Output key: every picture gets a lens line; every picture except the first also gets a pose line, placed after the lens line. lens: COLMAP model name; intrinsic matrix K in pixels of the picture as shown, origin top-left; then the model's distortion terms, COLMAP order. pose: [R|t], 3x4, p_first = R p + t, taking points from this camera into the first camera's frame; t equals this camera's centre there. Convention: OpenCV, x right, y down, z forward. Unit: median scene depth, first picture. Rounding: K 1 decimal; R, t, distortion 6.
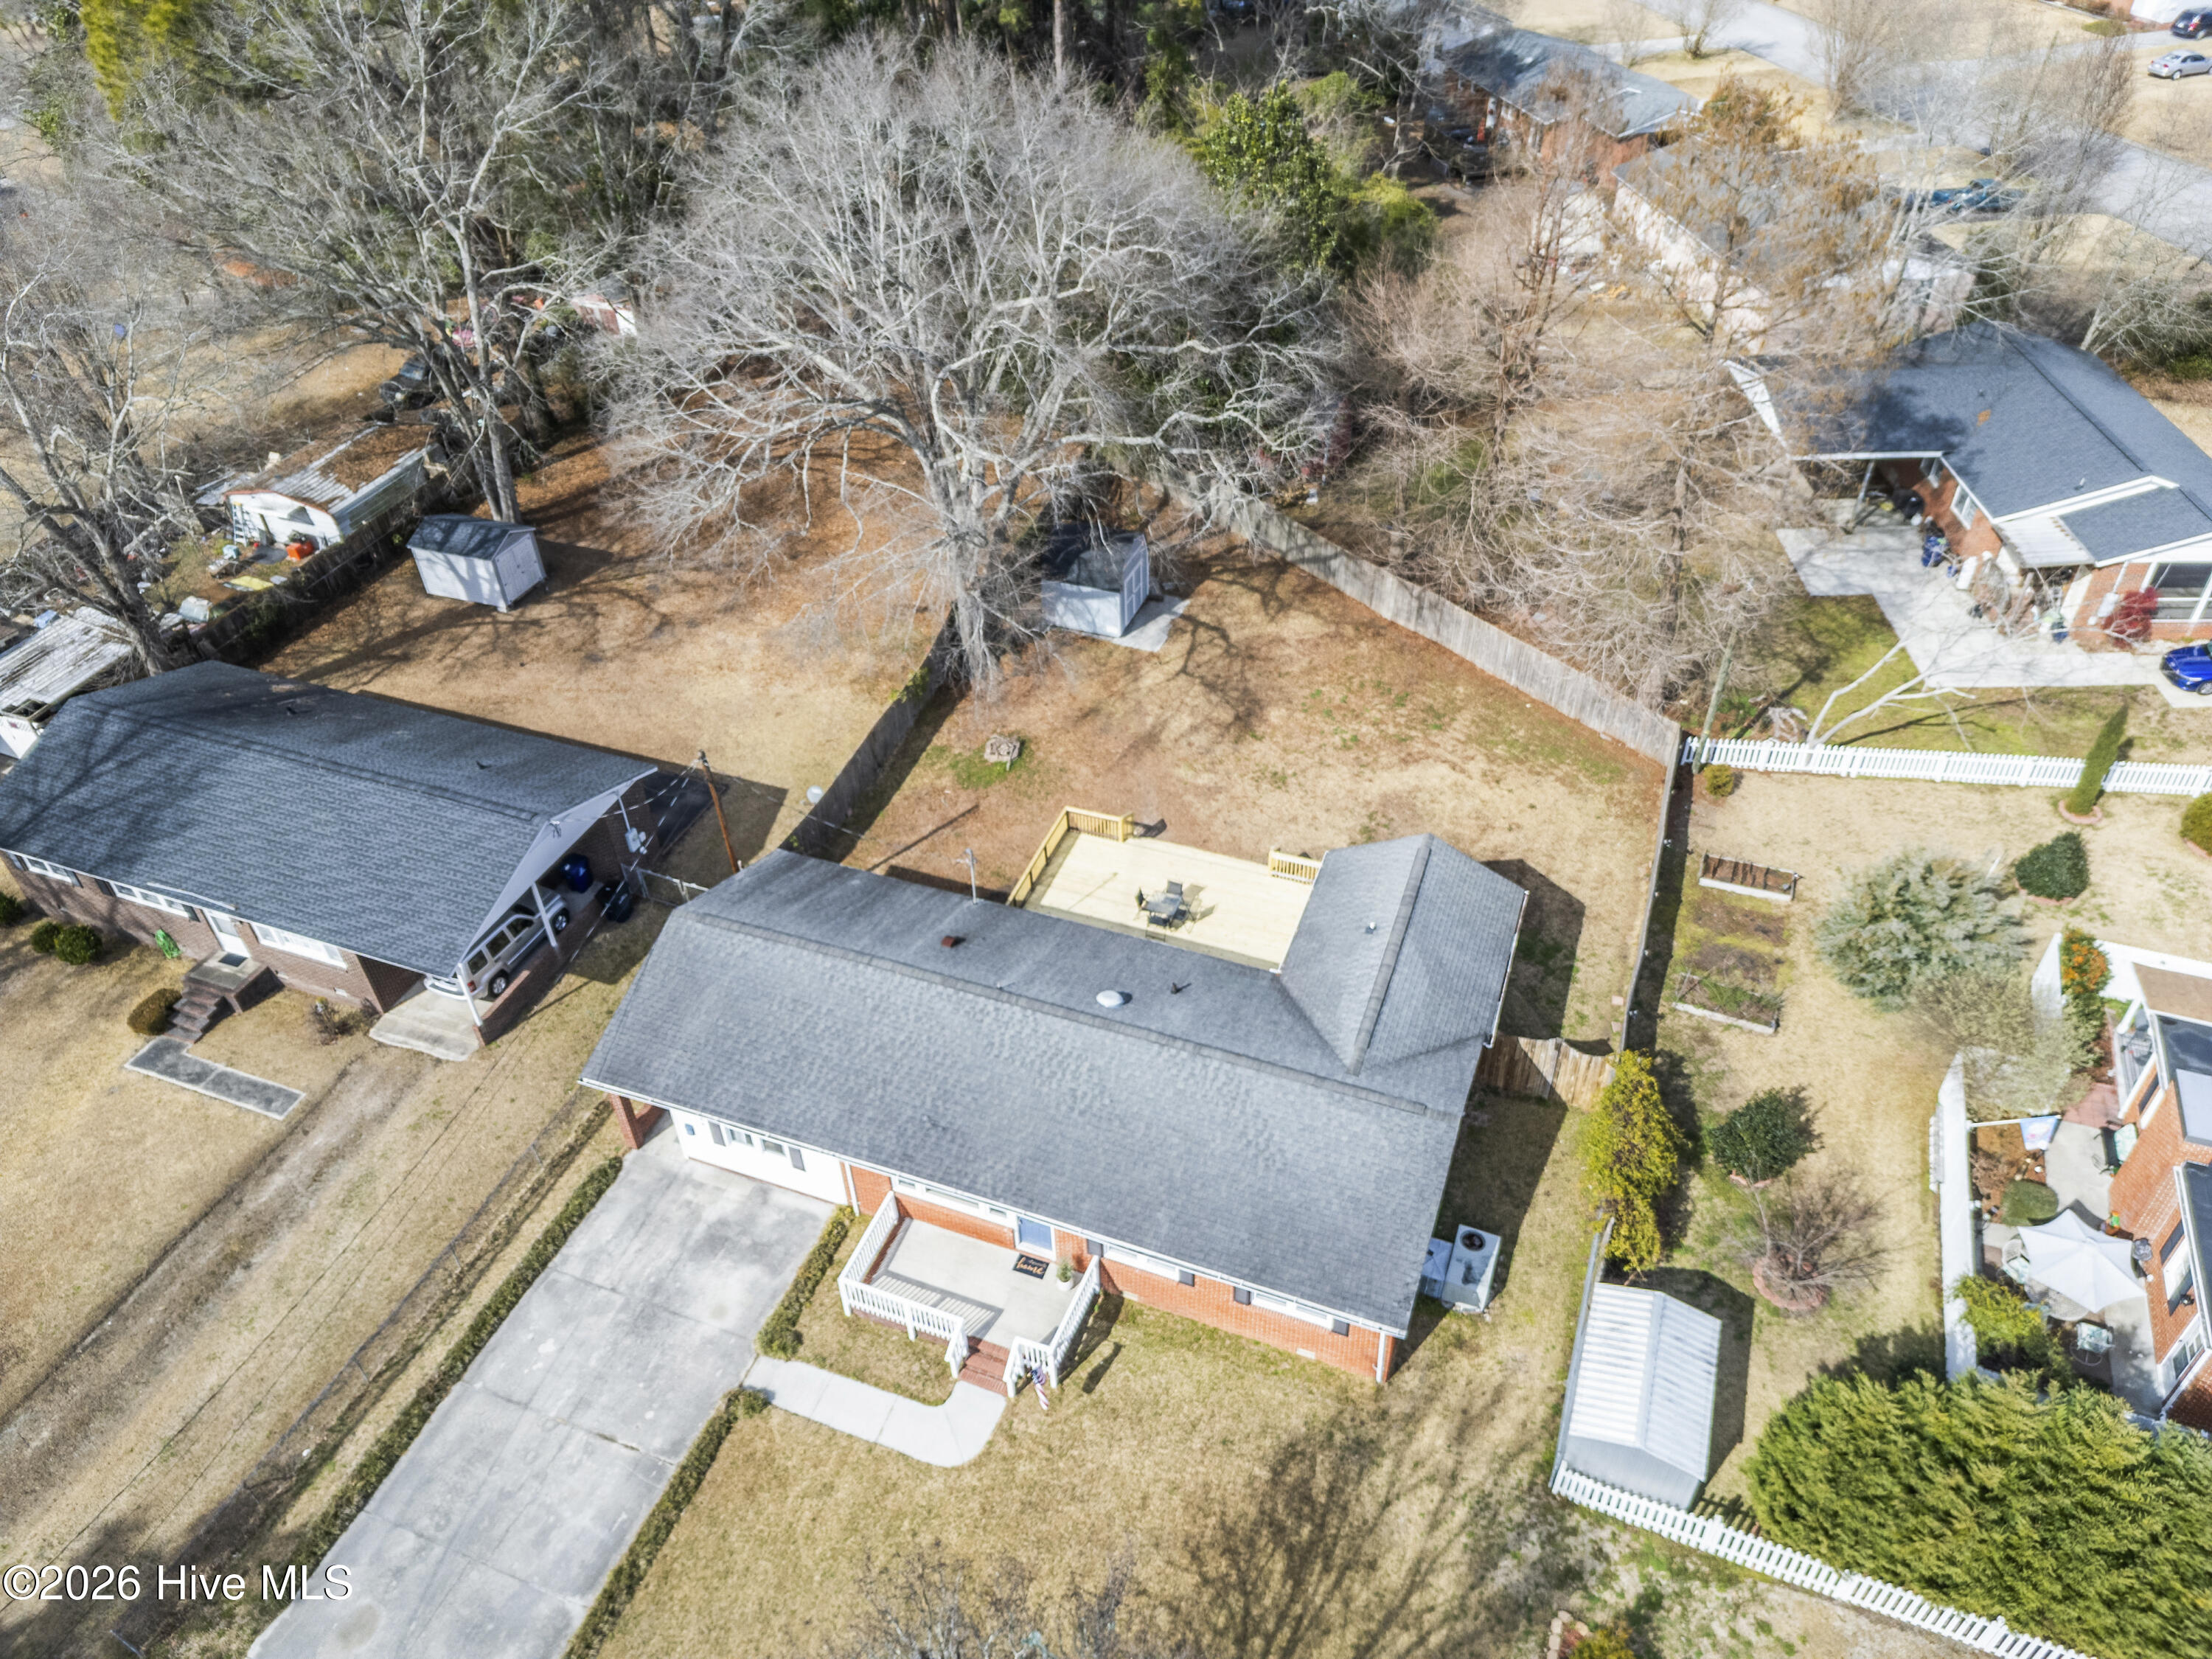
lens RADIAL K [[1566.6, 0, 1091.0], [0, 1566.6, 810.6], [0, 0, 1]] dist [0.048734, -0.051703]
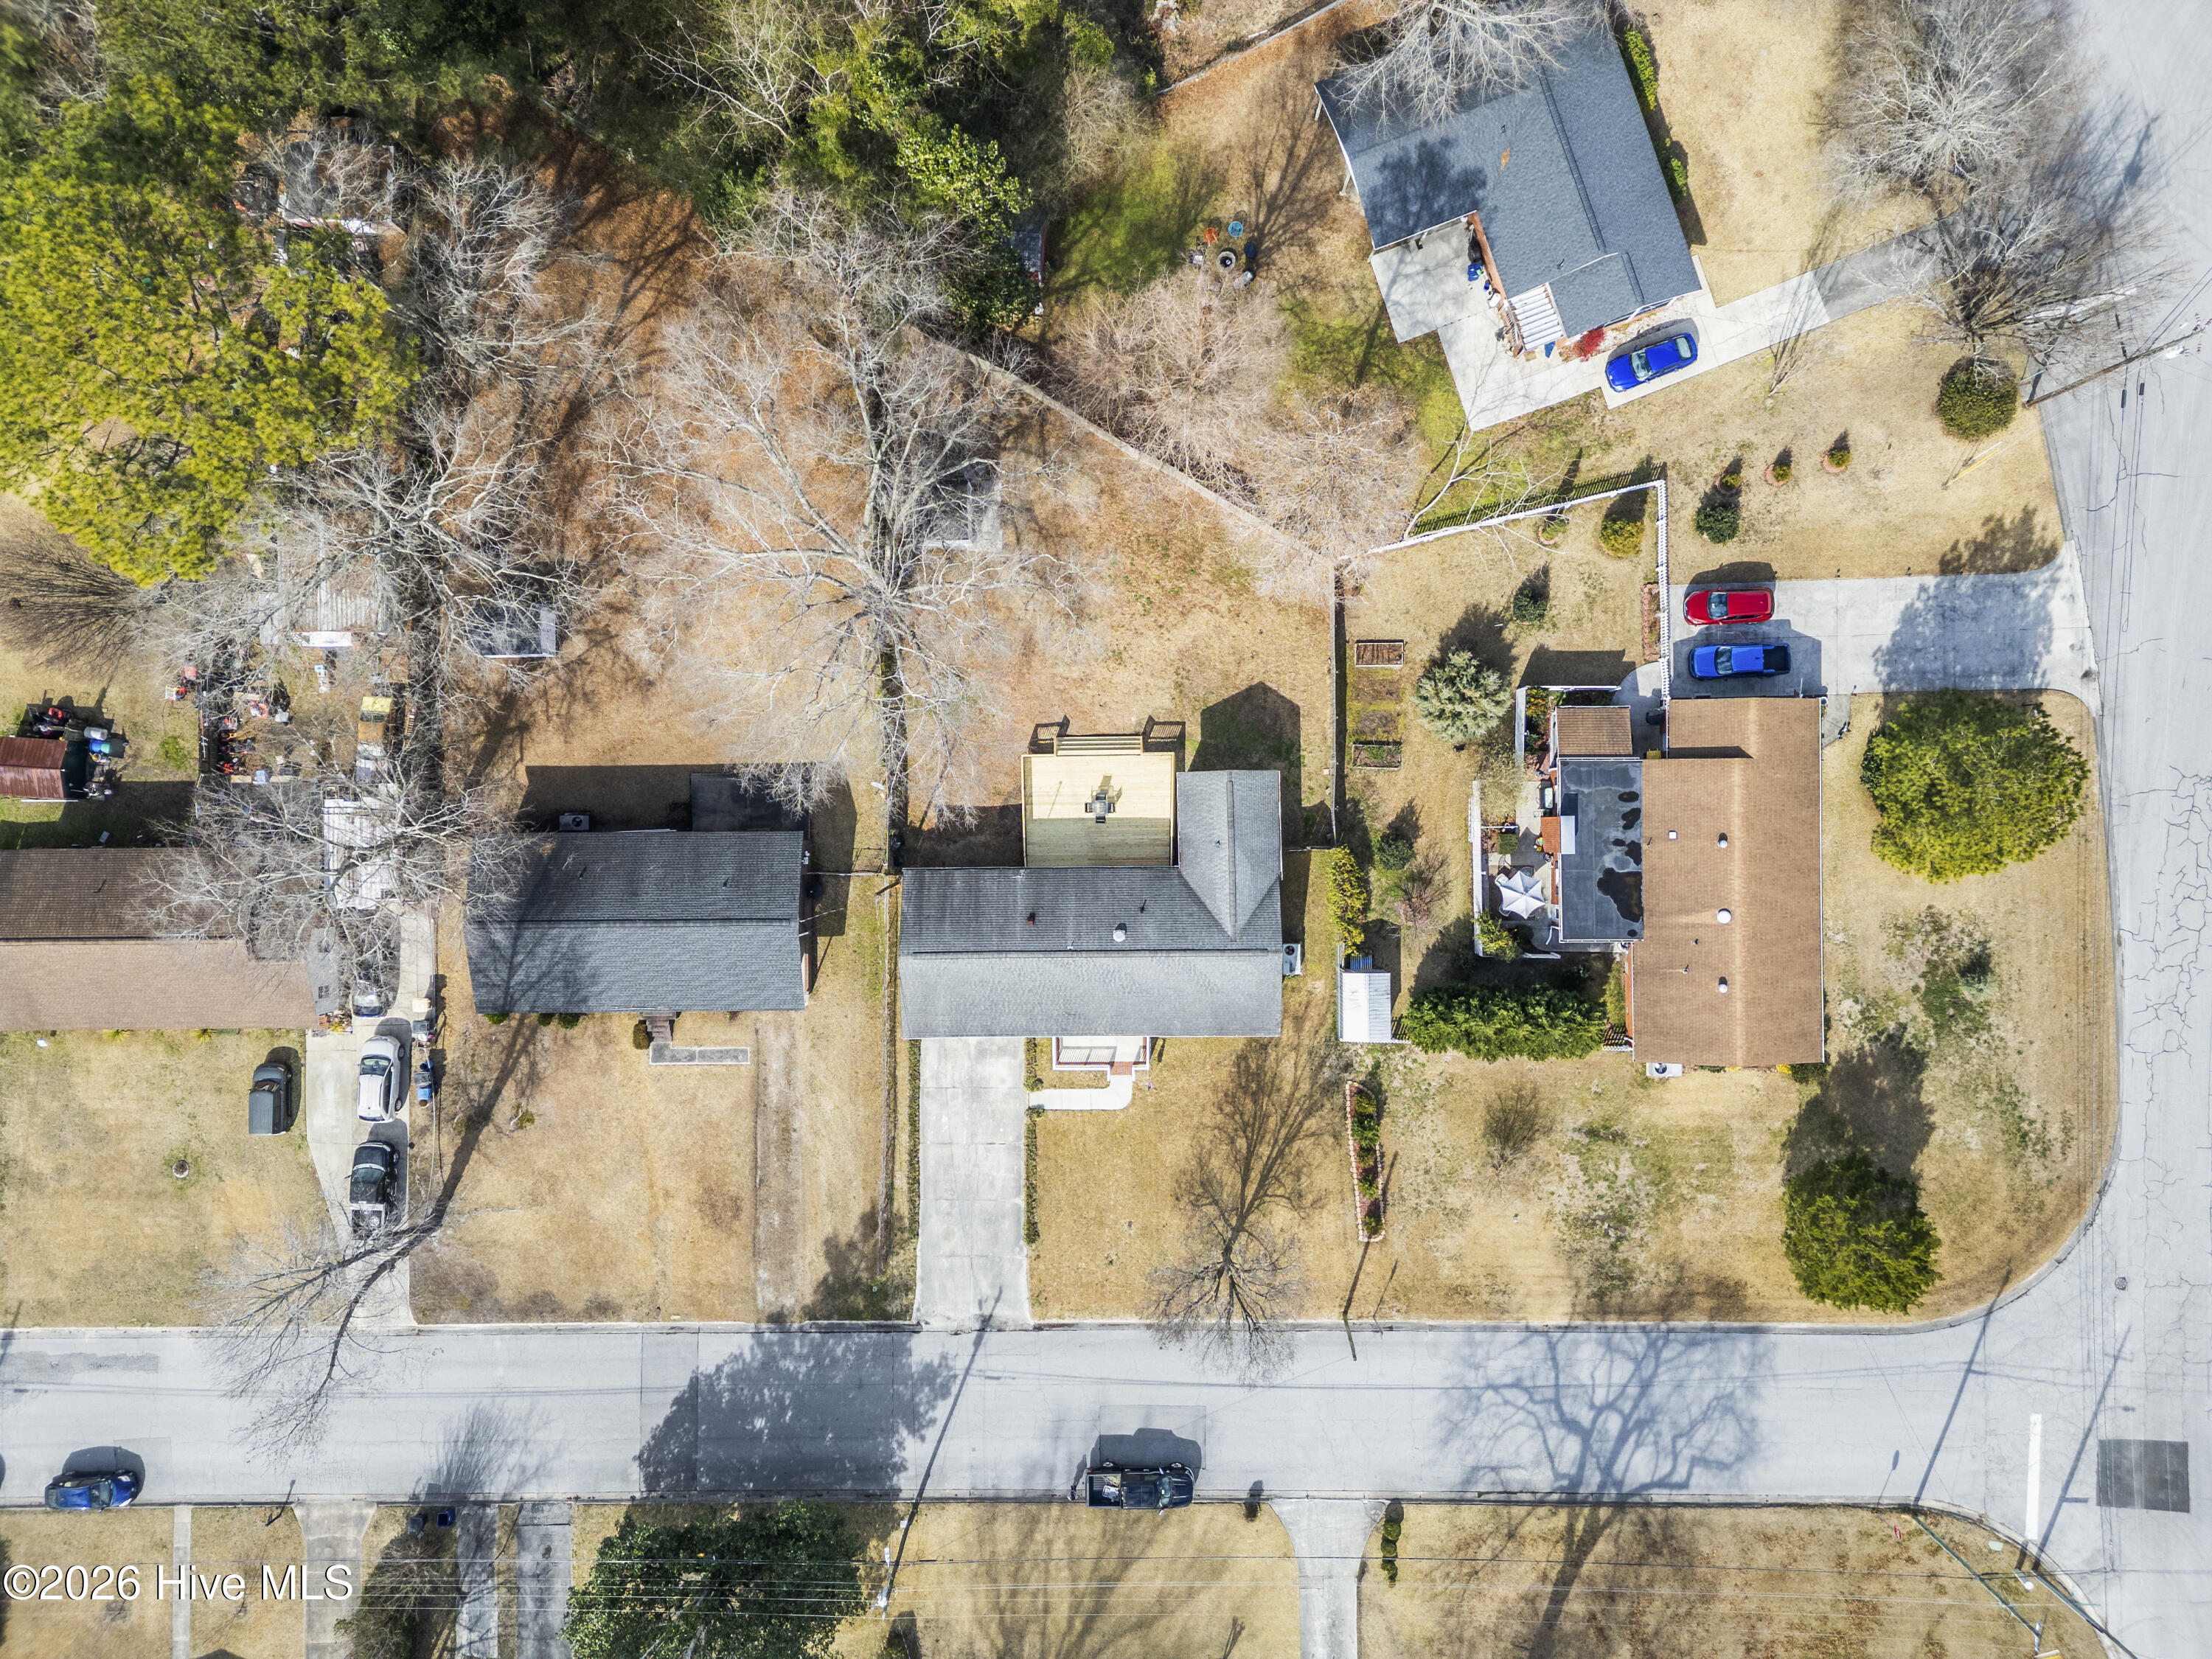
lens RADIAL K [[1566.6, 0, 1091.0], [0, 1566.6, 810.6], [0, 0, 1]] dist [0.048734, -0.051703]
pose [[0.926402, -0.376461, 0.007457, 0.019641], [0.232963, 0.588614, 0.774120, -1.316930], [-0.295816, -0.715410, 0.632994, -0.192213]]
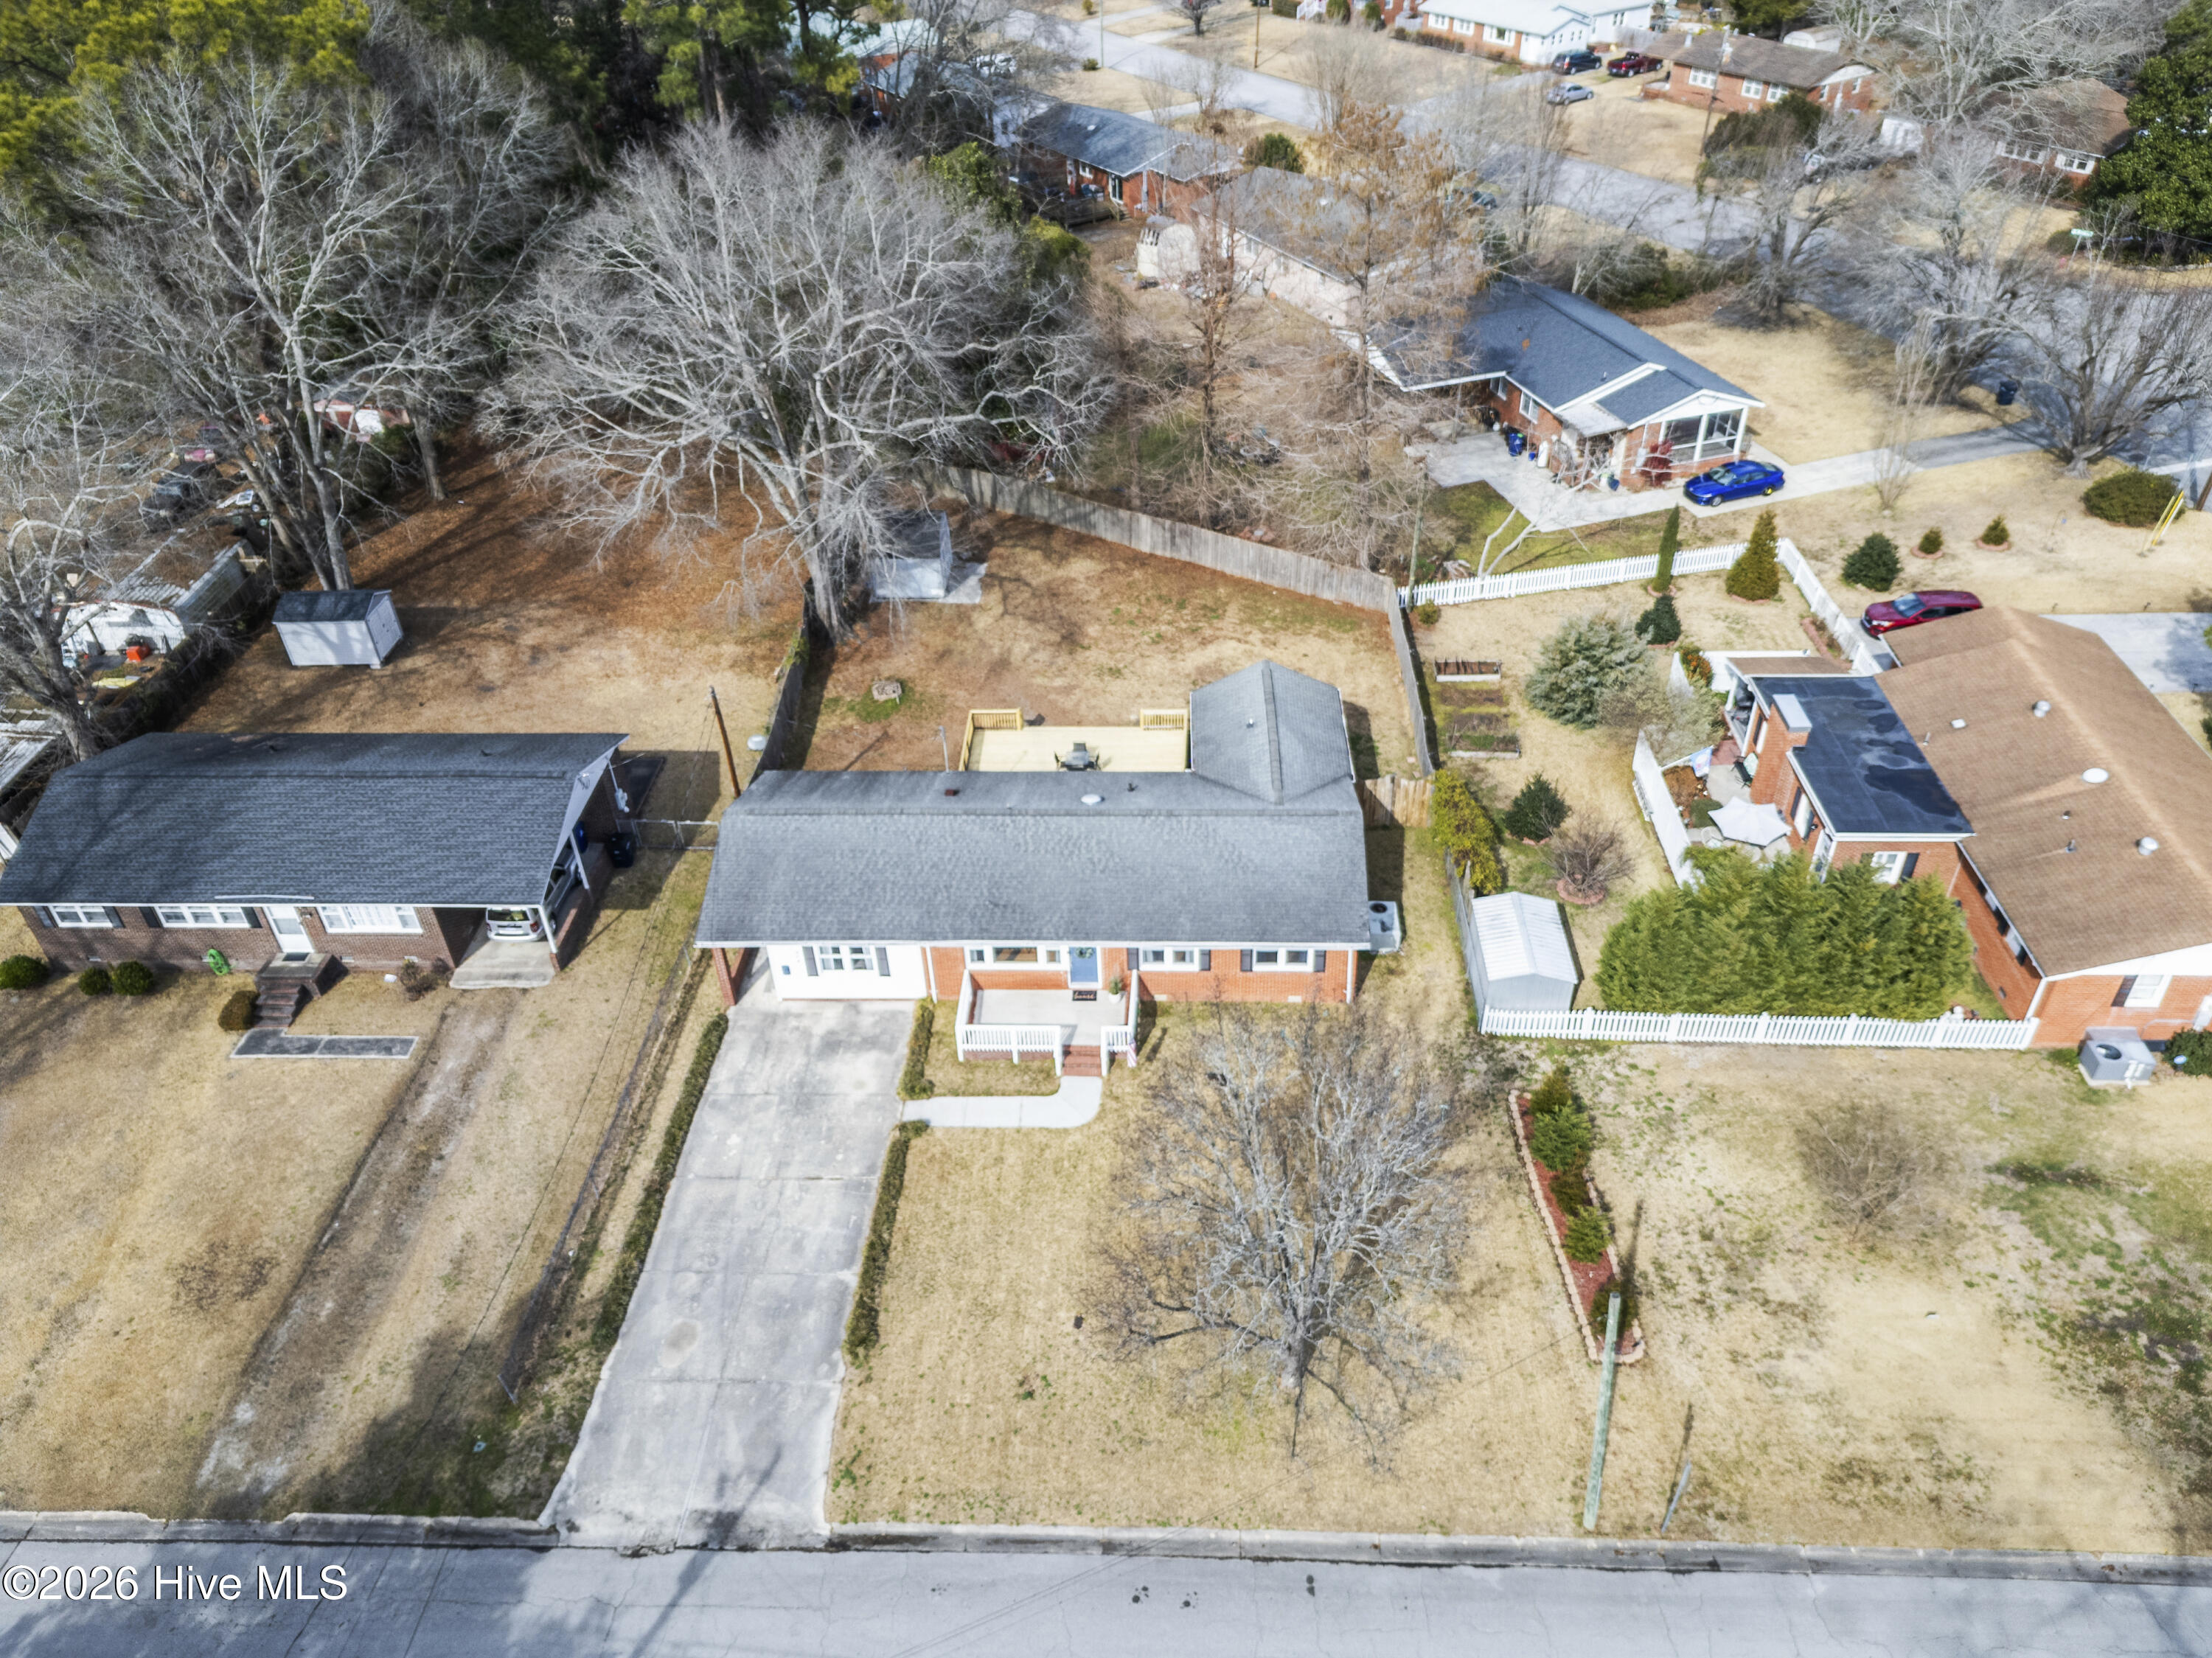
lens RADIAL K [[1583.1, 0, 1106.0], [0, 1583.1, 829.0], [0, 0, 1]] dist [0.046483, -0.064298]
pose [[0.945607, -0.191043, 0.263305, -0.262336], [0.203891, 0.978744, -0.022101, 0.139376], [-0.253486, 0.074584, 0.964460, -0.233606]]
